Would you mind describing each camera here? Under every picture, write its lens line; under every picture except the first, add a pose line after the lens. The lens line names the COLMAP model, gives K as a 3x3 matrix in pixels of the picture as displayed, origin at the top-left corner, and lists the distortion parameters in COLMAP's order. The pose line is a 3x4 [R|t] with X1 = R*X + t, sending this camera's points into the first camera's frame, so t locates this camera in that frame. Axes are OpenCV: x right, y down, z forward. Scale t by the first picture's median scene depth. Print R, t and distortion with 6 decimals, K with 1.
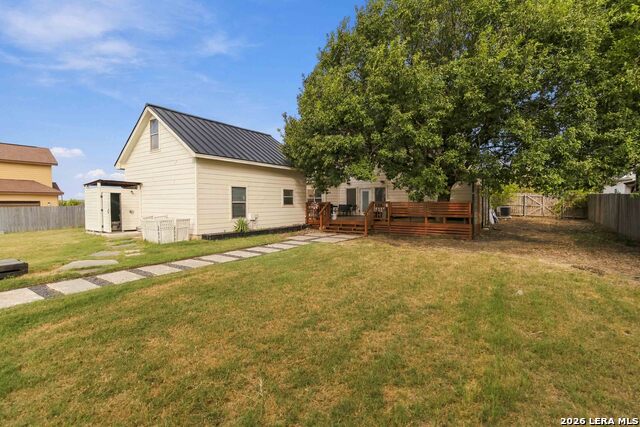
lens RADIAL K [[294.6, 0, 321.9], [0, 294.6, 211.2], [0, 0, 1]] dist [0.001918, 0.000076]
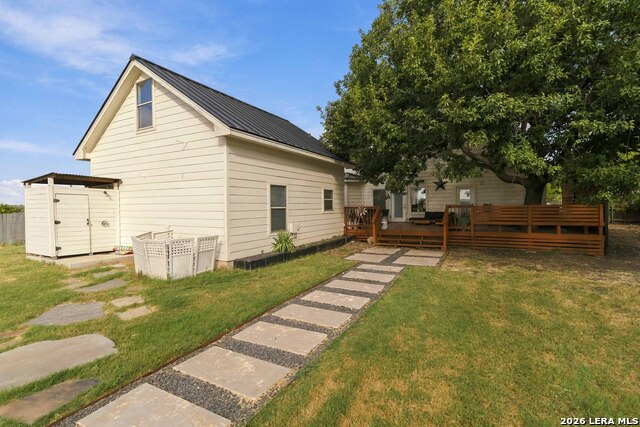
lens RADIAL K [[294.6, 0, 321.9], [0, 294.6, 211.2], [0, 0, 1]] dist [0.001918, 0.000076]
pose [[0.992579, -0.009529, 0.121228, -0.264853], [0.010754, 0.999897, -0.009457, -0.015031], [-0.121126, 0.010691, 0.992580, 0.314346]]
